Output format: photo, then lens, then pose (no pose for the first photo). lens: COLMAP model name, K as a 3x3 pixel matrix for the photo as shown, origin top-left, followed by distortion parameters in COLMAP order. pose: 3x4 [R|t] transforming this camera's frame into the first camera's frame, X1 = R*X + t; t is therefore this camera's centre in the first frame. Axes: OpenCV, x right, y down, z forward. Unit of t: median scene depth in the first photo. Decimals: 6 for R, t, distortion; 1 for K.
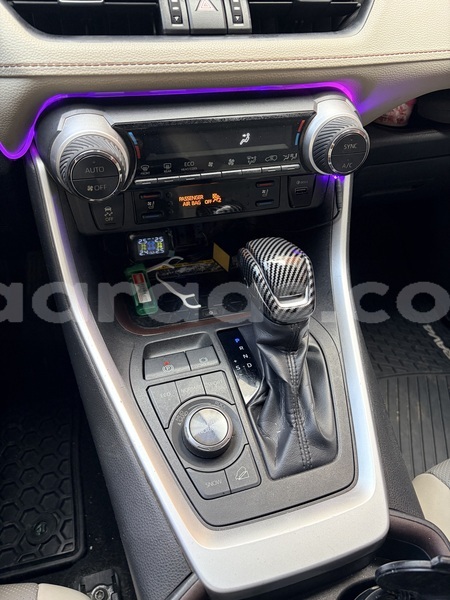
lens RADIAL K [[451.8, 0, 225.1], [0, 451.8, 299.3], [0, 0, 1]] dist [-0.011429, -0.011119]
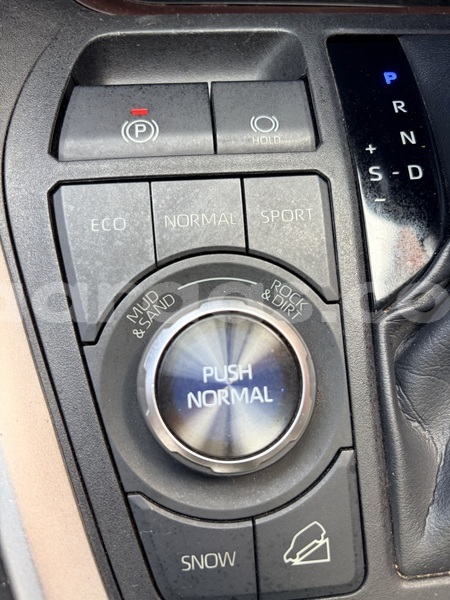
lens RADIAL K [[451.8, 0, 224.9], [0, 451.8, 298.4], [0, 0, 1]] dist [-0.011429, -0.011119]
pose [[0.971659, 0.220733, -0.084587, -0.017988], [-0.153664, 0.861725, 0.483547, 0.072199], [0.179626, -0.456845, 0.871222, 0.523494]]
